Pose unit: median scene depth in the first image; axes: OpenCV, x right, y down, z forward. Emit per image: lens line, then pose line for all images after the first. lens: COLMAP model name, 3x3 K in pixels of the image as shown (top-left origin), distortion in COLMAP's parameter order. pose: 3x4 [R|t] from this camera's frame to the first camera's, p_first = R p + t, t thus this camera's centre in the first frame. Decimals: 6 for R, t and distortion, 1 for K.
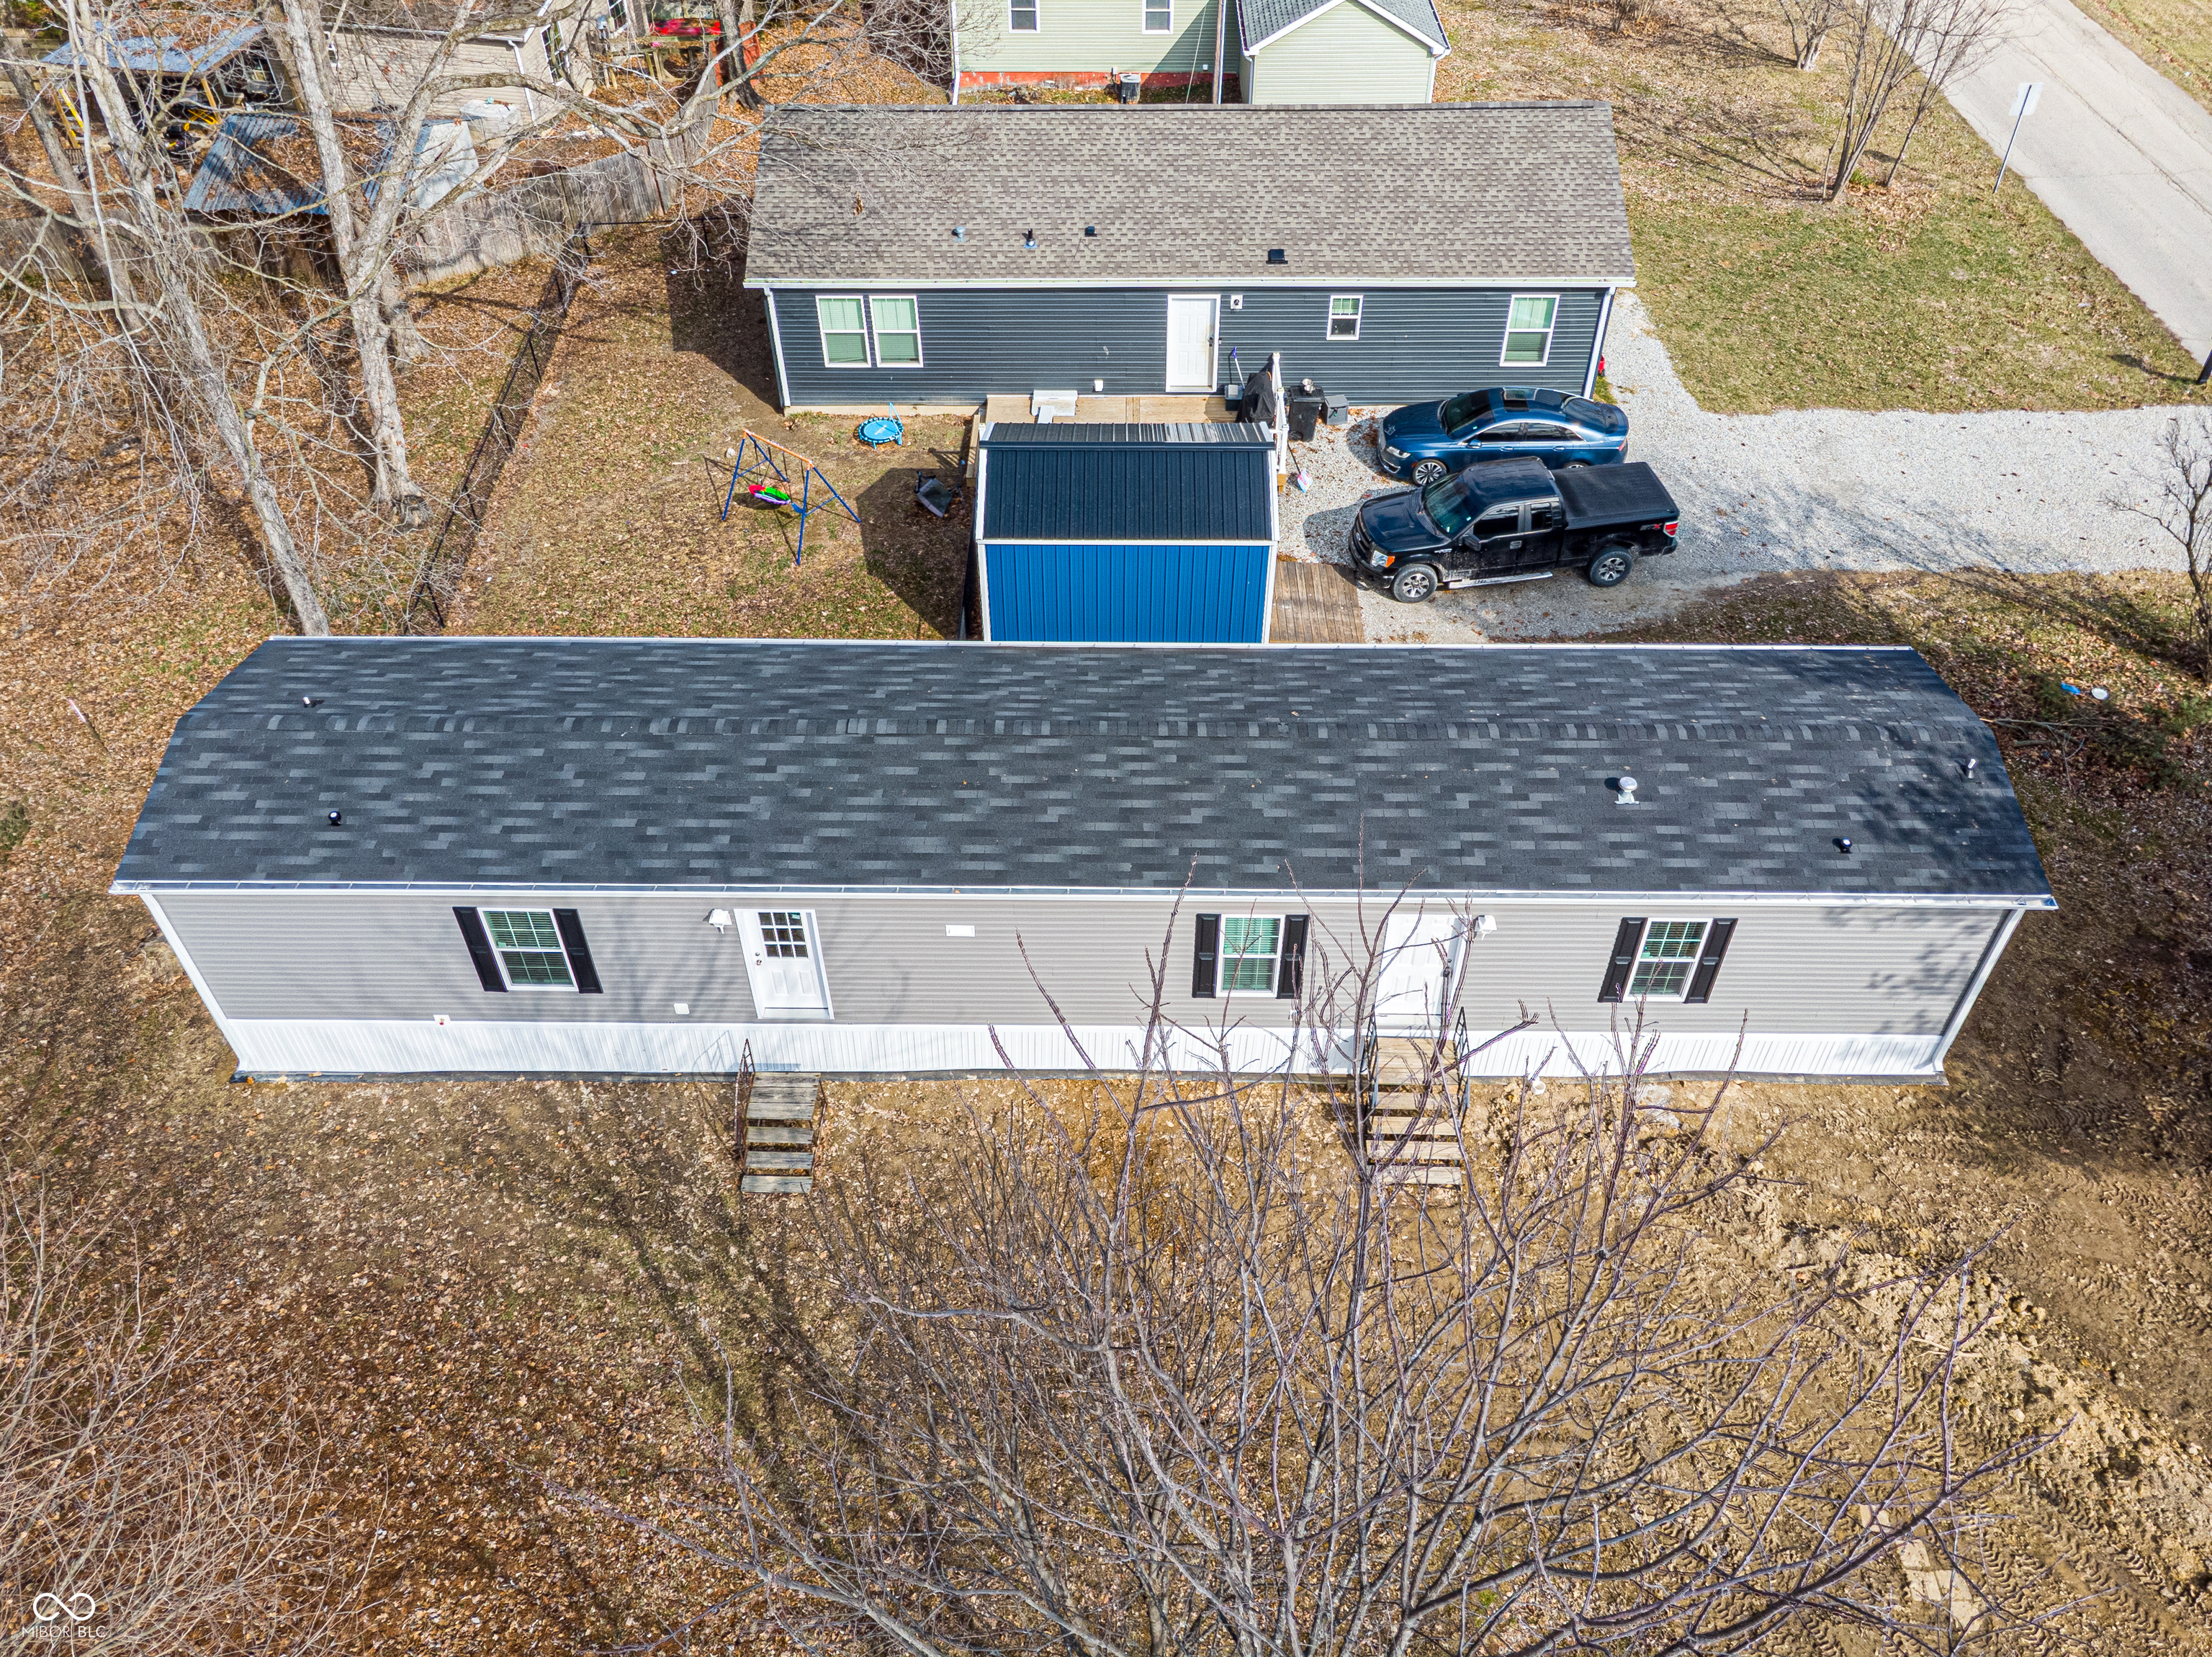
lens RADIAL K [[1667.8, 0, 1106.0], [0, 1667.8, 828.5], [0, 0, 1]] dist [0.015479, 0.042095]
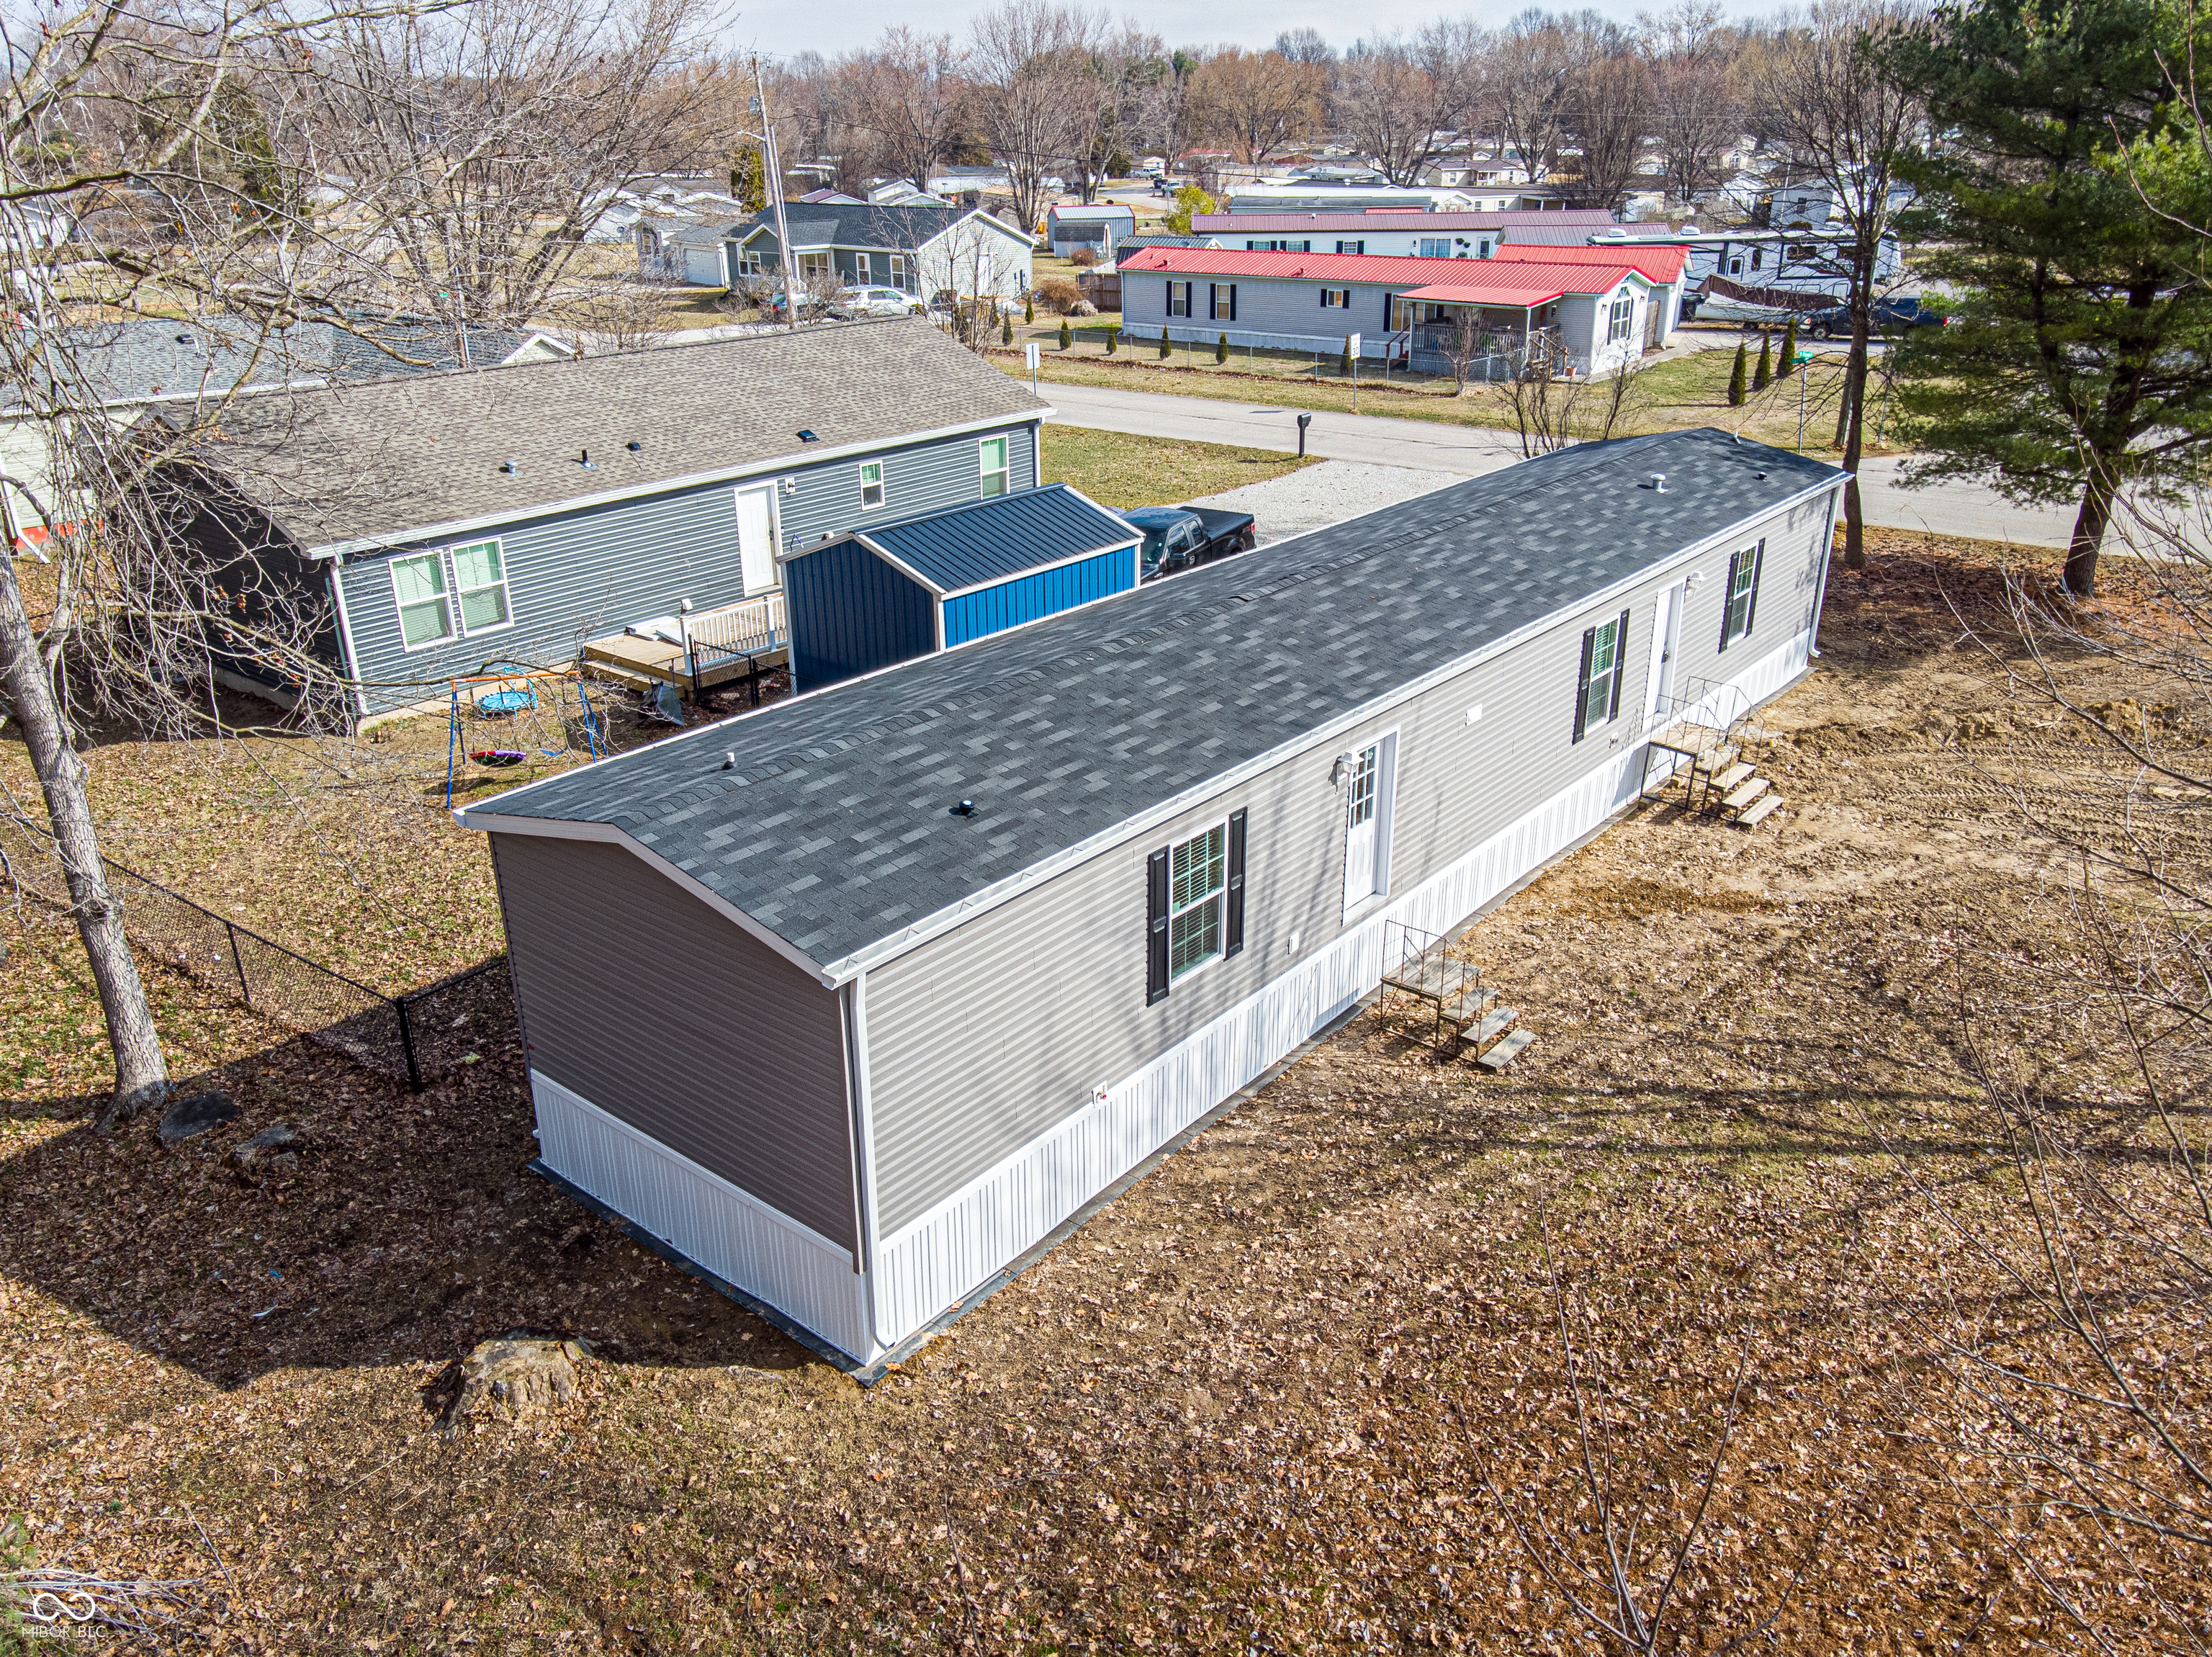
lens RADIAL K [[1667.8, 0, 1106.0], [0, 1667.8, 828.5], [0, 0, 1]] dist [0.015479, 0.042095]
pose [[0.616575, -0.301592, 0.727240, -0.912222], [0.544129, 0.830835, -0.116775, 0.110109], [-0.568998, 0.467713, 0.676377, 0.497376]]
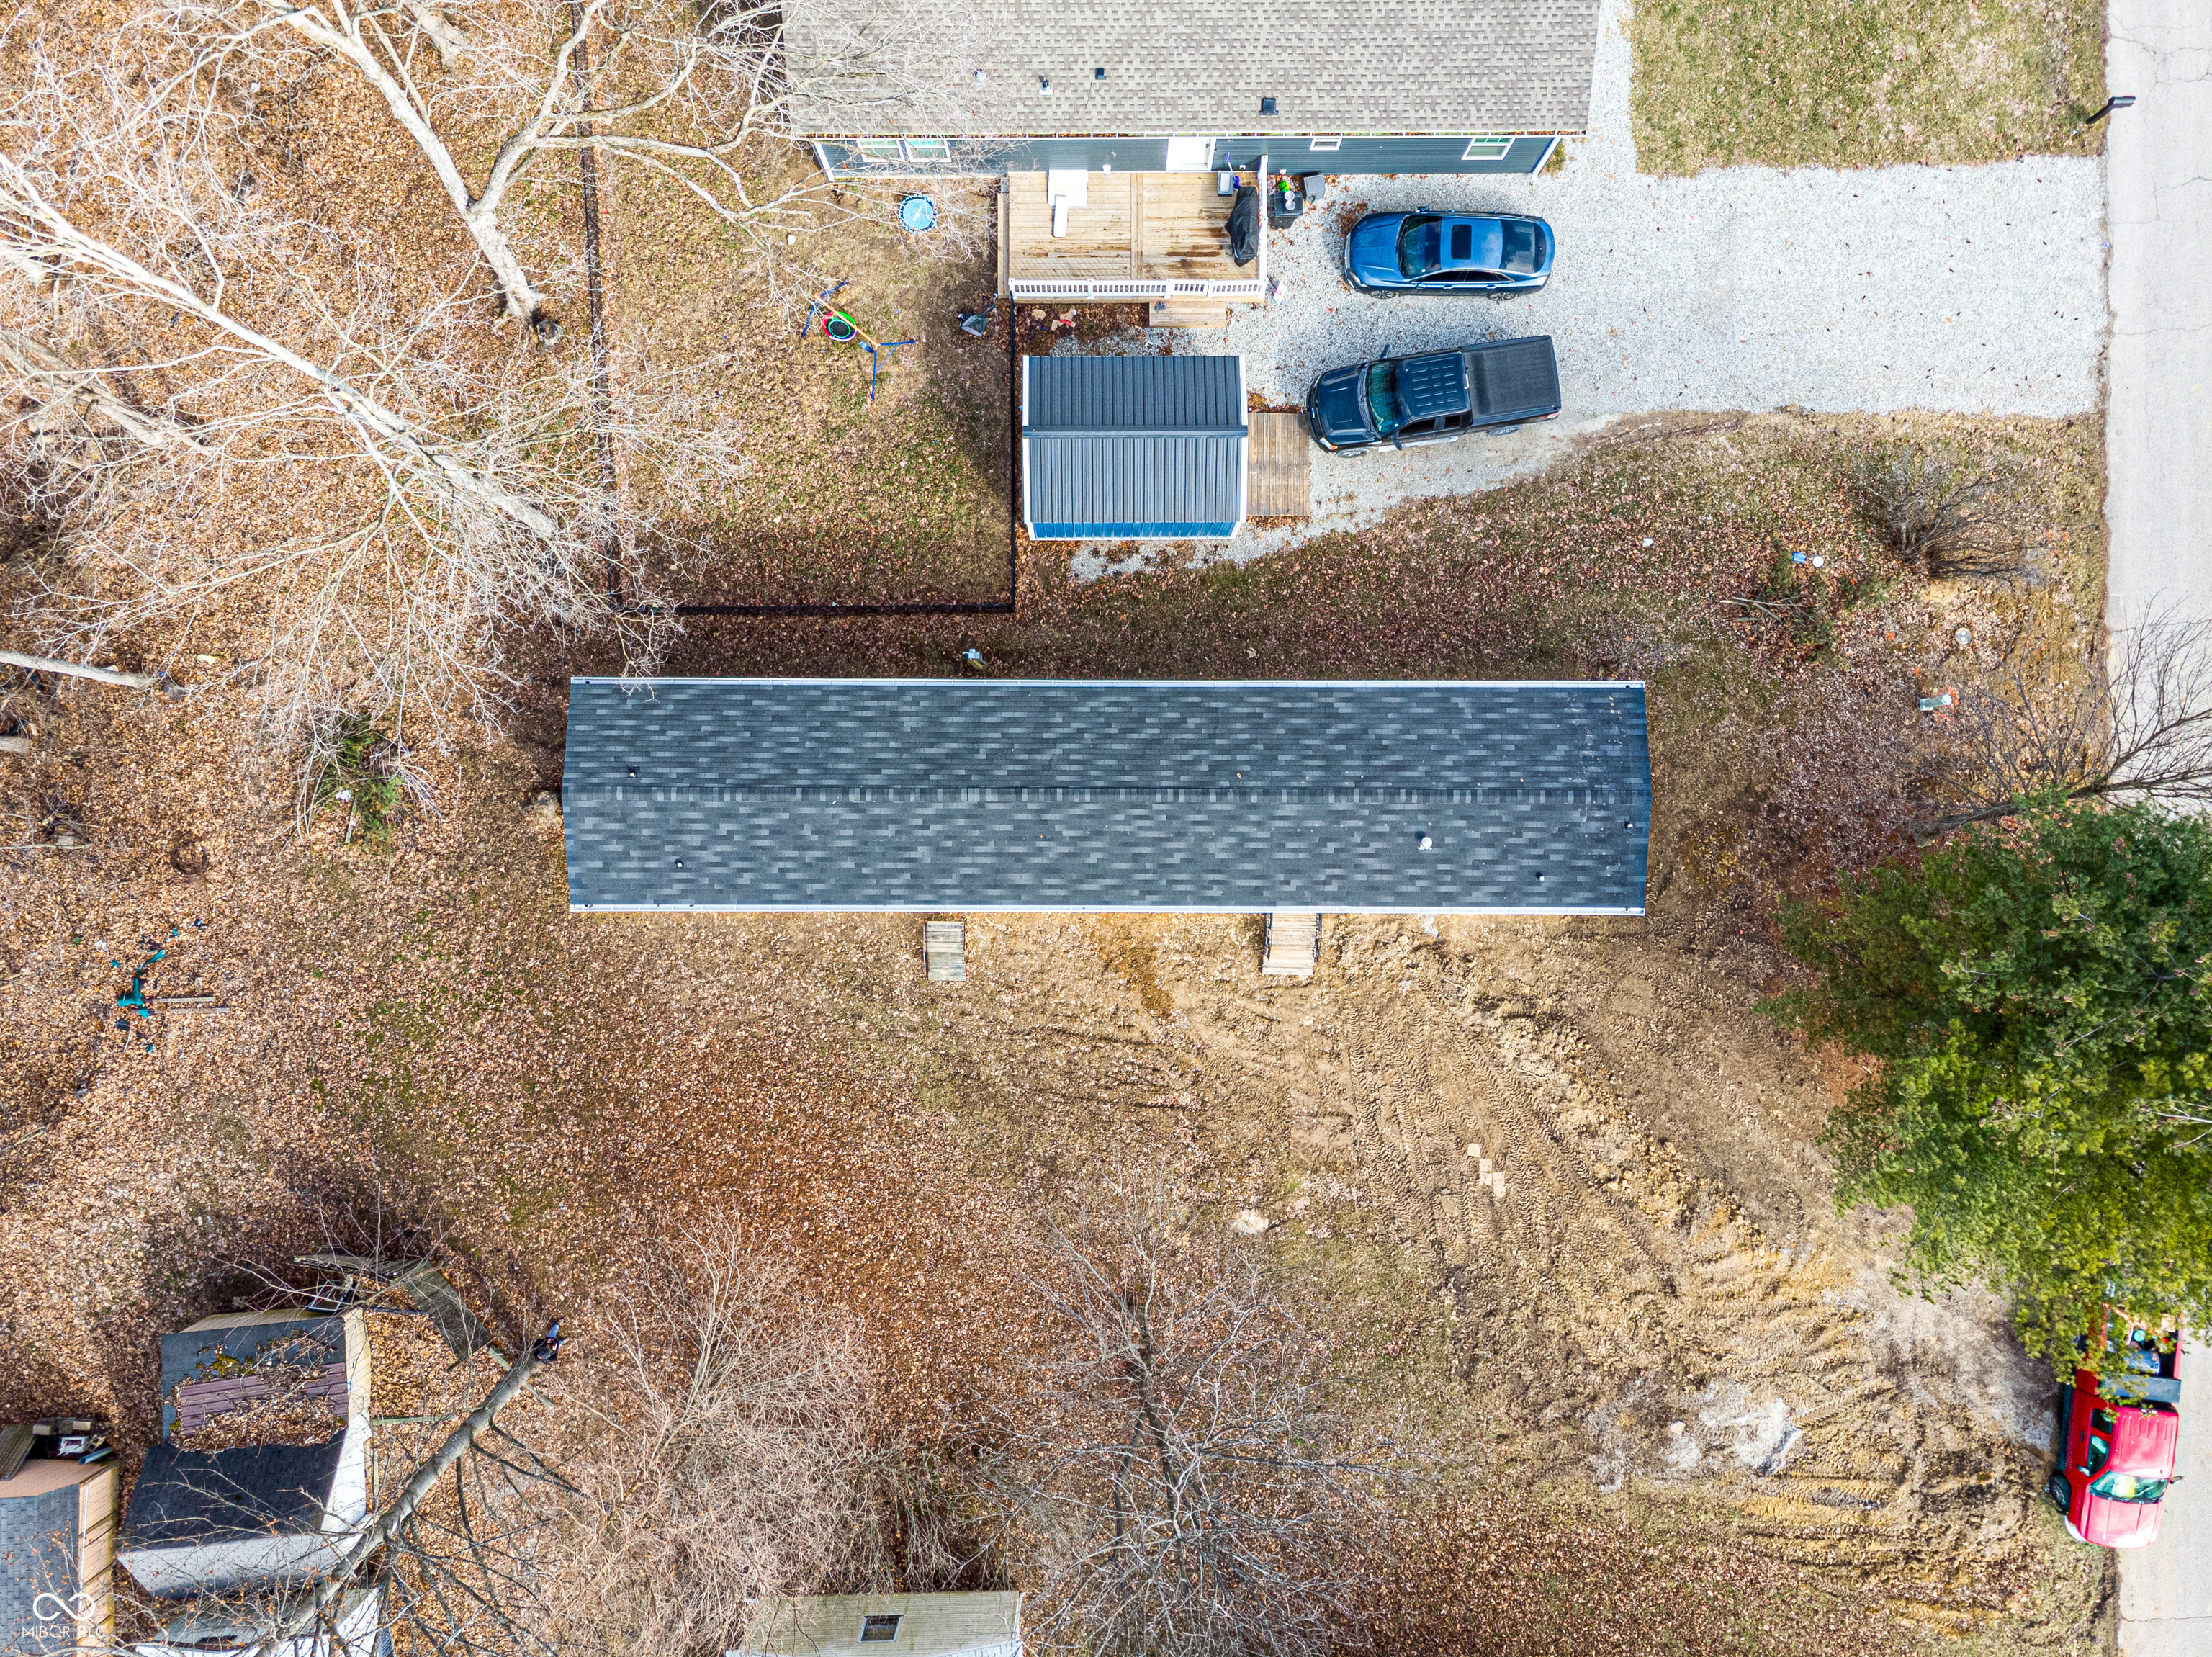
lens RADIAL K [[1668.3, 0, 1110.7], [0, 1668.3, 827.5], [0, 0, 1]] dist [0.093811, -0.138994]
pose [[0.999864, -0.012978, 0.010160, -0.031067], [0.001623, 0.690960, 0.722891, -1.263687], [-0.016402, -0.722777, 0.690887, -0.175566]]
